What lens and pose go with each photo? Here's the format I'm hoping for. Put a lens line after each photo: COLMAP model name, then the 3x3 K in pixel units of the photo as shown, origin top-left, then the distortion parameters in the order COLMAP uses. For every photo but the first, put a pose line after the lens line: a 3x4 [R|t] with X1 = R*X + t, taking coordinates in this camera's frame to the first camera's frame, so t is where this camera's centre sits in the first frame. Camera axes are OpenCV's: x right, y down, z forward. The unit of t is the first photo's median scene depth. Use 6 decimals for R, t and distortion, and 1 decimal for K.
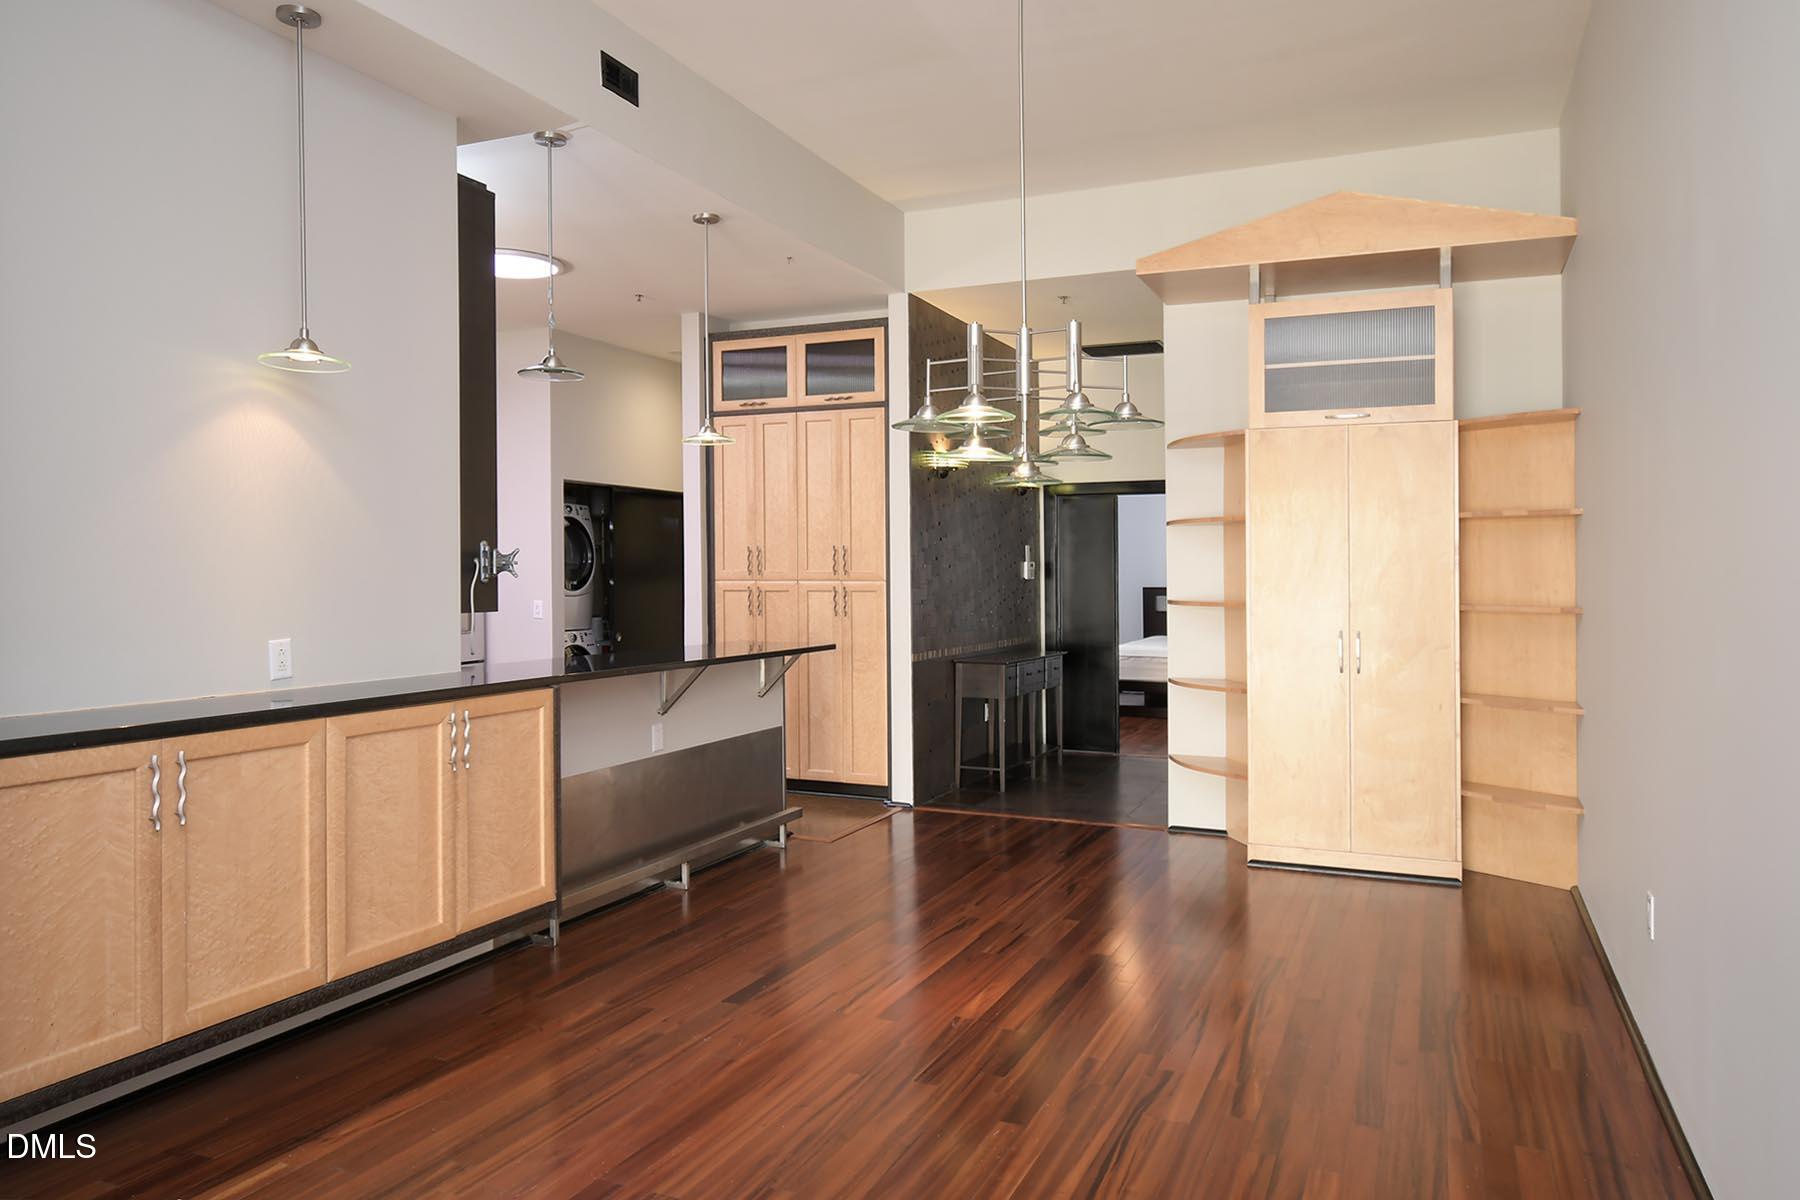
lens RADIAL K [[1235.7, 0, 929.5], [0, 1235.7, 589.4], [0, 0, 1]] dist [0.037900, -0.001948]
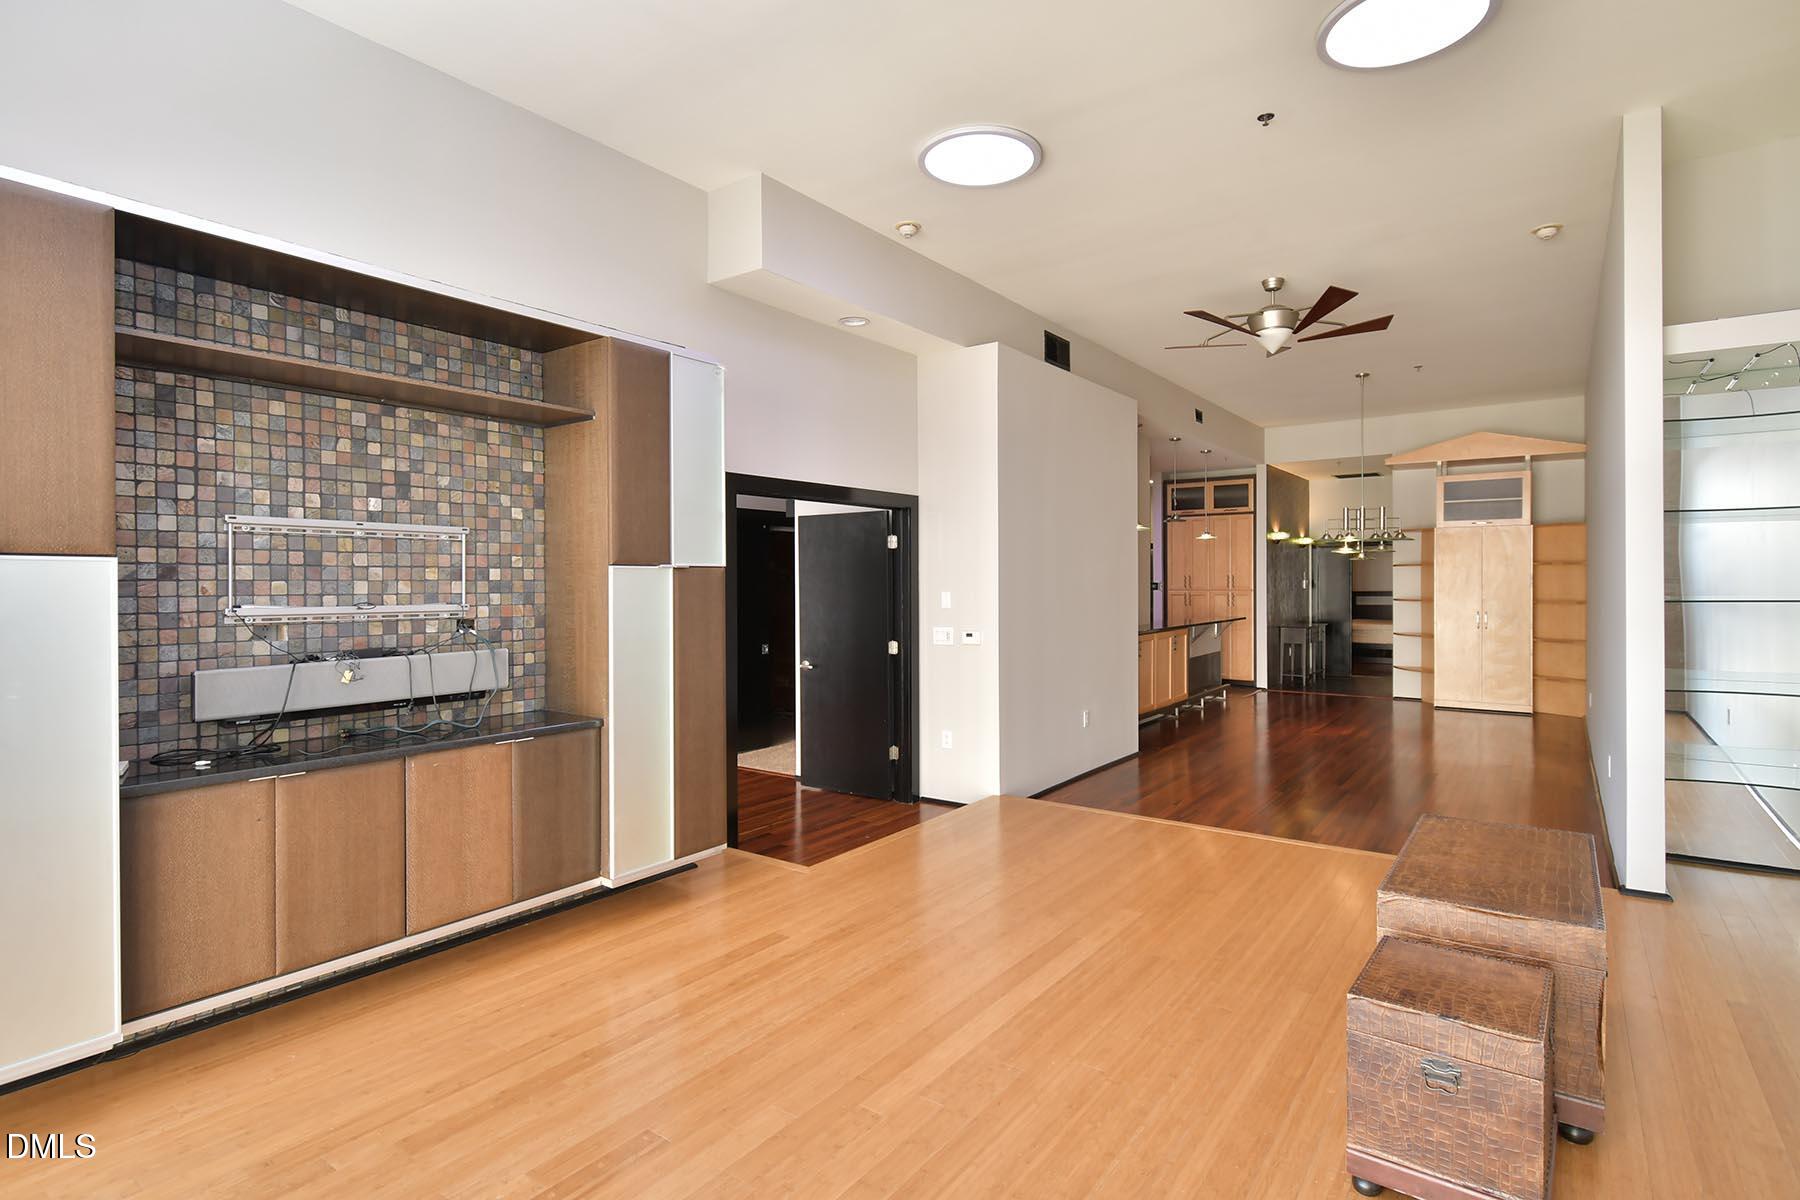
lens RADIAL K [[942.7, 0, 901.0], [0, 942.7, 613.0], [0, 0, 1]] dist [0.014418, -0.003743]
pose [[0.976365, -0.000723, -0.216129, -0.333408], [0.005119, 0.999791, 0.019779, -0.003812], [0.216070, -0.020417, 0.976164, -0.948040]]
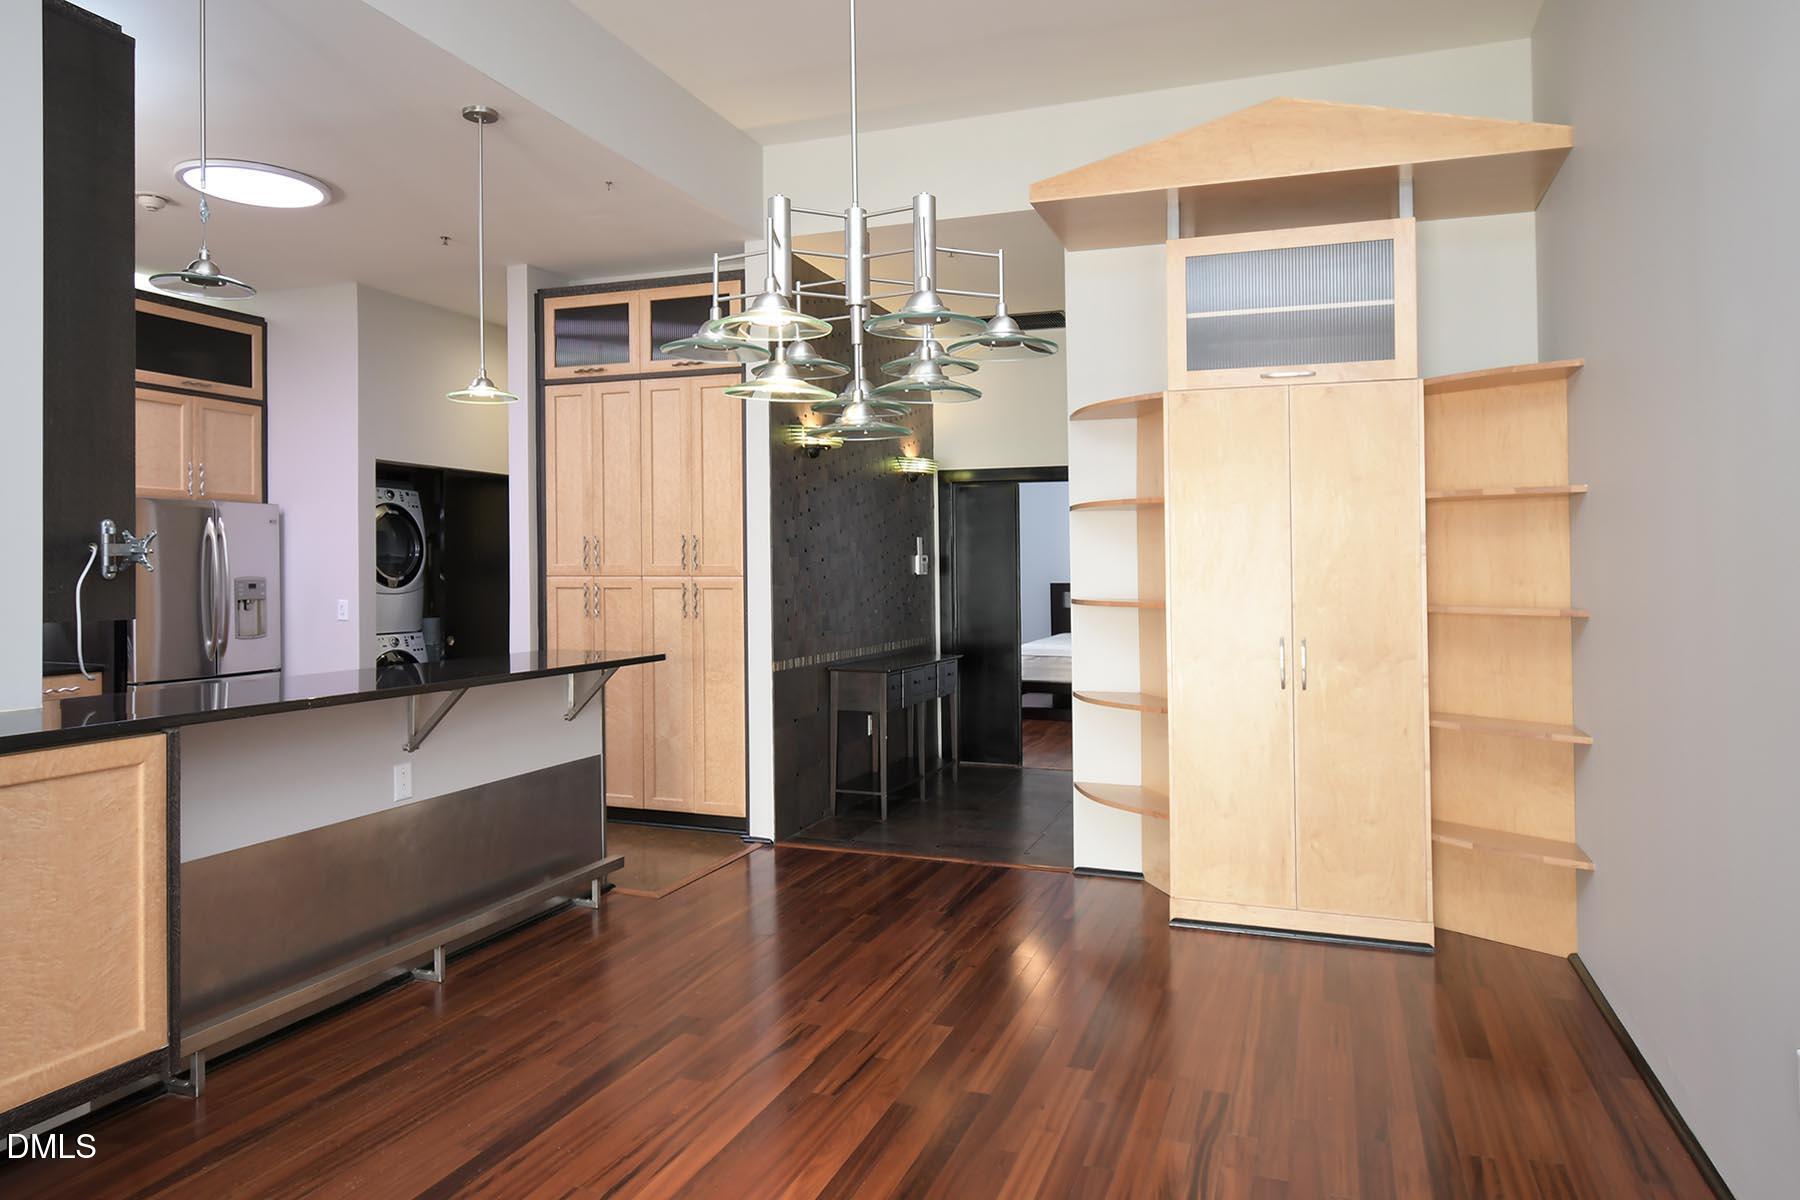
lens RADIAL K [[1188.3, 0, 868.3], [0, 1188.3, 558.6], [0, 0, 1]] dist [0.019798, 0.002761]
pose [[0.999863, -0.000638, 0.016534, 0.043006], [0.001011, 0.999745, -0.022557, -0.000737], [-0.016516, 0.022570, 0.999609, 0.203257]]
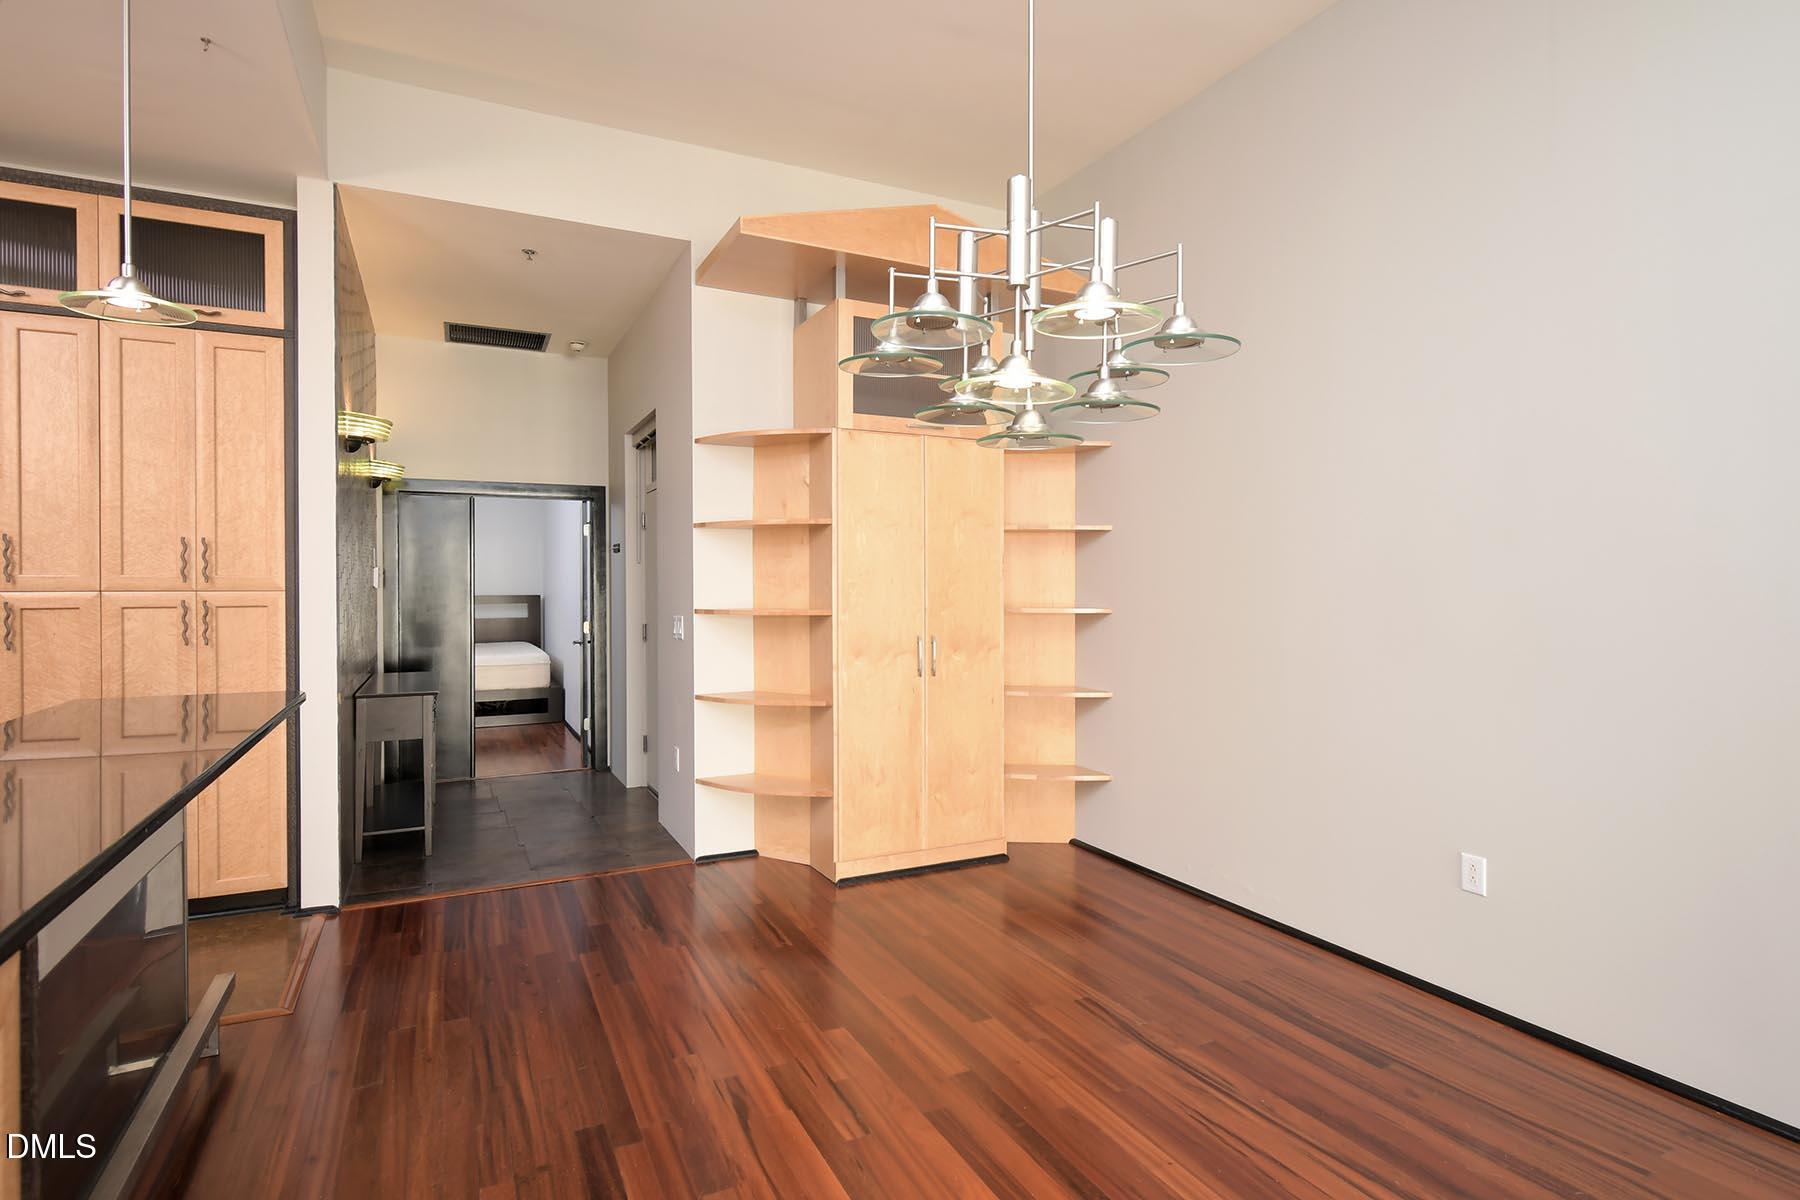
lens RADIAL K [[942.7, 0, 990.2], [0, 942.7, 588.4], [0, 0, 1]] dist [0.014418, -0.003743]
pose [[0.664550, -0.005516, 0.747223, -0.194605], [0.011658, 0.999928, -0.002986, -0.002463], [-0.747153, 0.010695, 0.664566, 0.404936]]
